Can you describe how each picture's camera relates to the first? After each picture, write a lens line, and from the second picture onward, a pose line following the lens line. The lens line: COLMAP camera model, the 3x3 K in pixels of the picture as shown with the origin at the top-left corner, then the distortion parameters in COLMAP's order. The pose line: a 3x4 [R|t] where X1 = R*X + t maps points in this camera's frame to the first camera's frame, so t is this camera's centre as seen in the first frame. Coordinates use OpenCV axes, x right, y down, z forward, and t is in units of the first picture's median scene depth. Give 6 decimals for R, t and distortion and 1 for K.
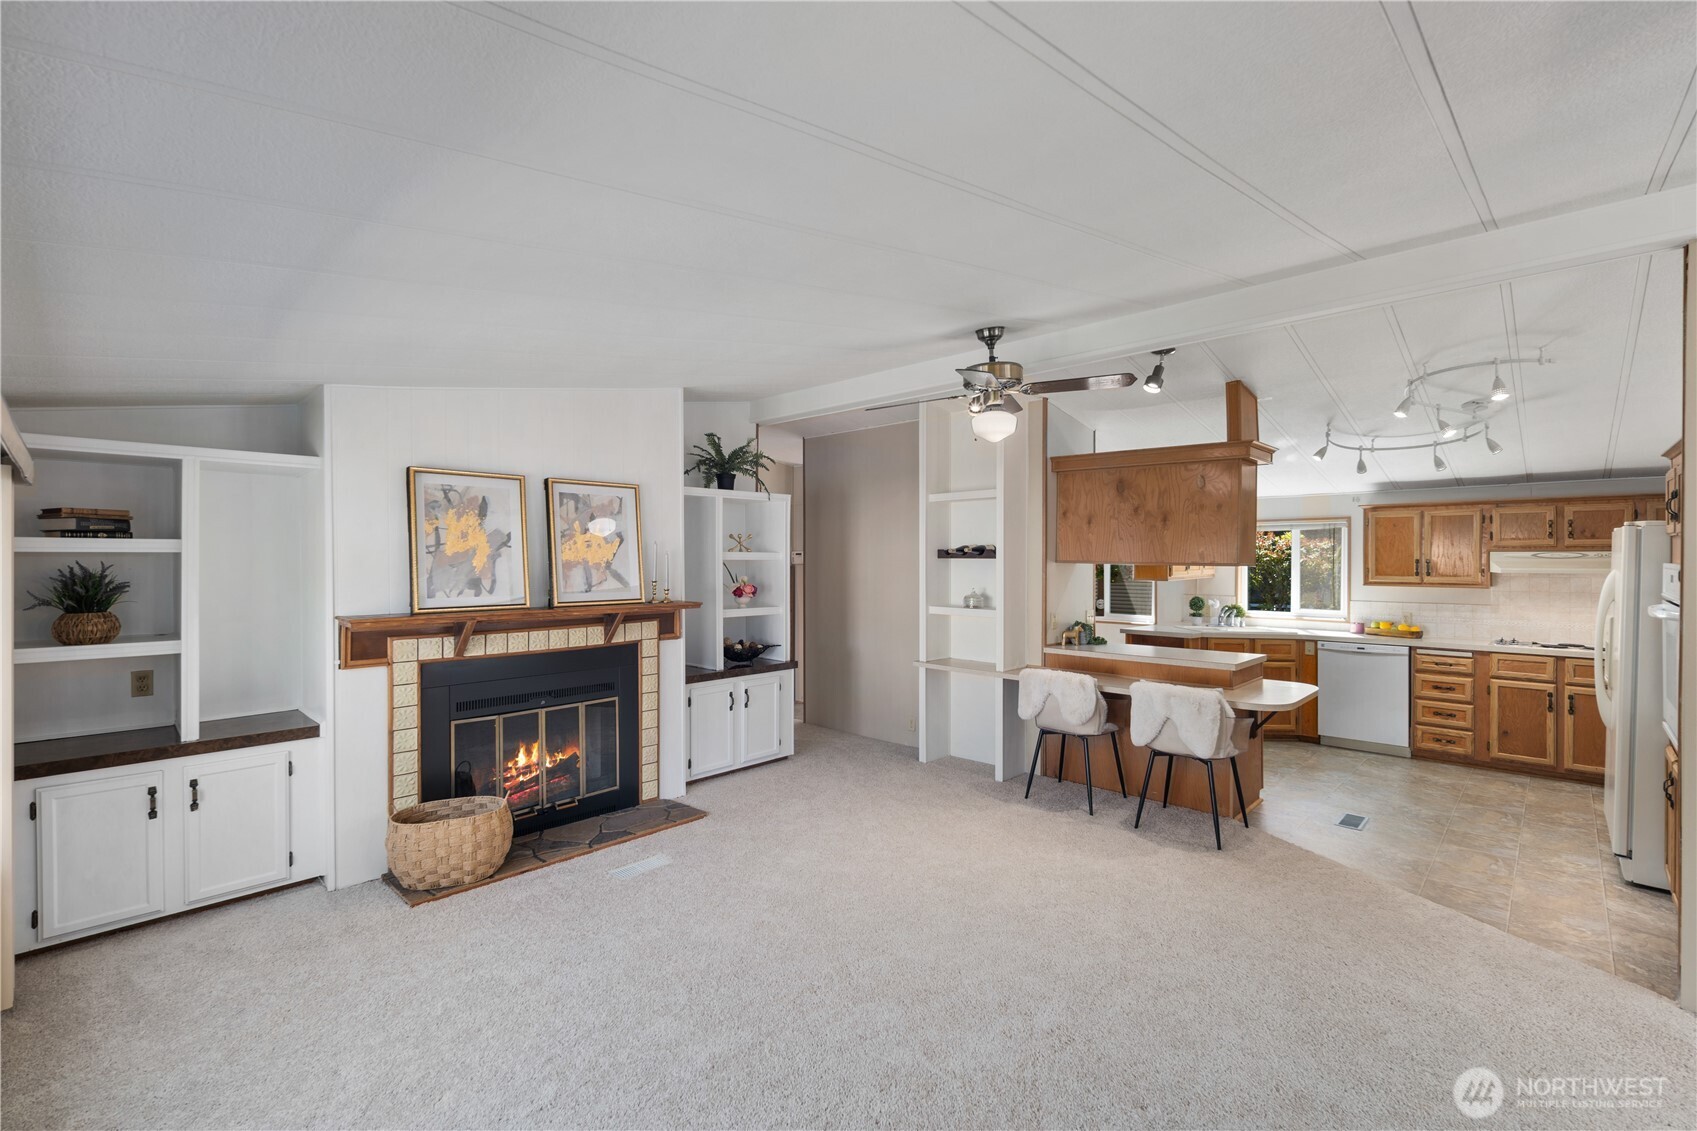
lens RADIAL K [[740.9, 0, 855.3], [0, 740.9, 562.9], [0, 0, 1]] dist [0.000800, -0.000117]
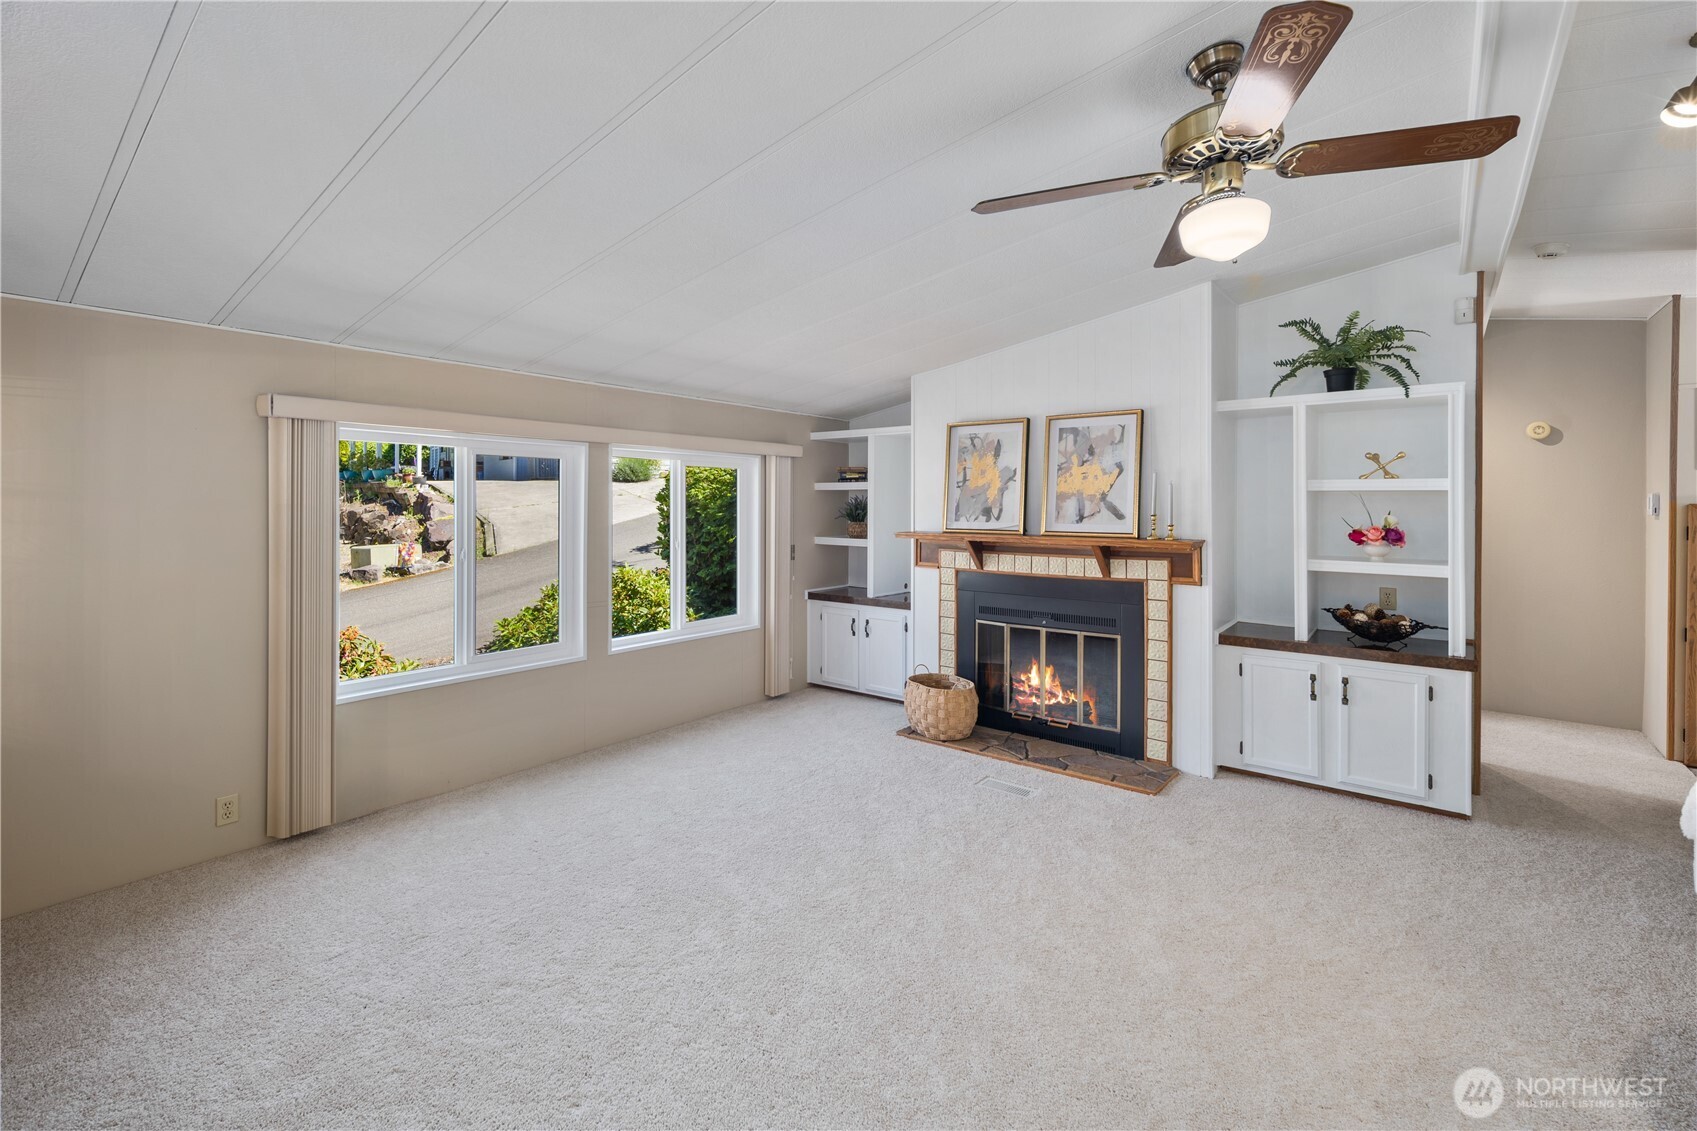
lens RADIAL K [[743.7, 0, 848.8], [0, 743.7, 500.9], [0, 0, 1]] dist [-0.000355, -0.000097]
pose [[0.084539, -0.000265, -0.996420, 0.671689], [-0.004909, 0.999988, -0.000683, 0.011650], [0.996408, 0.004949, 0.084537, 0.642177]]
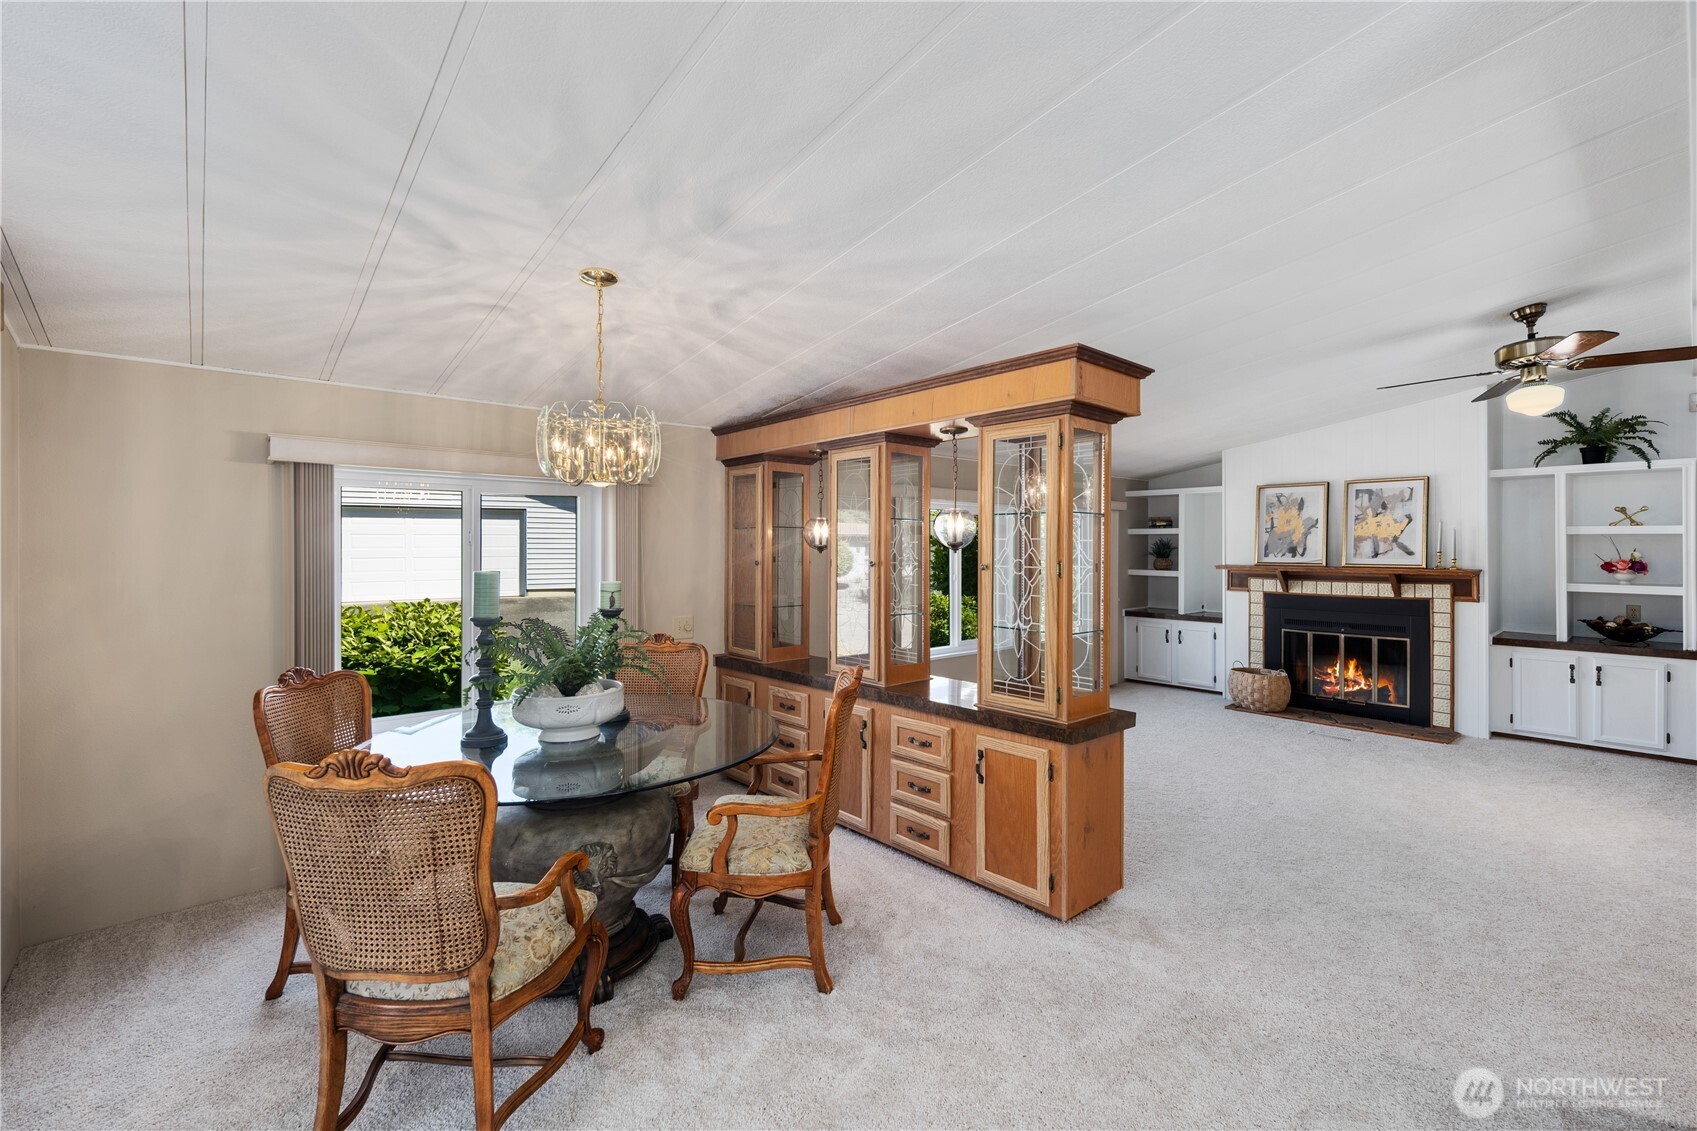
lens RADIAL K [[739.9, 0, 849.2], [0, 739.9, 542.7], [0, 0, 1]] dist [-0.000007, -0.003678]
pose [[-0.101440, 0.001824, -0.994840, 1.224819], [-0.001161, 0.999997, 0.001952, 0.008894], [0.994841, 0.001353, -0.101437, 0.156504]]
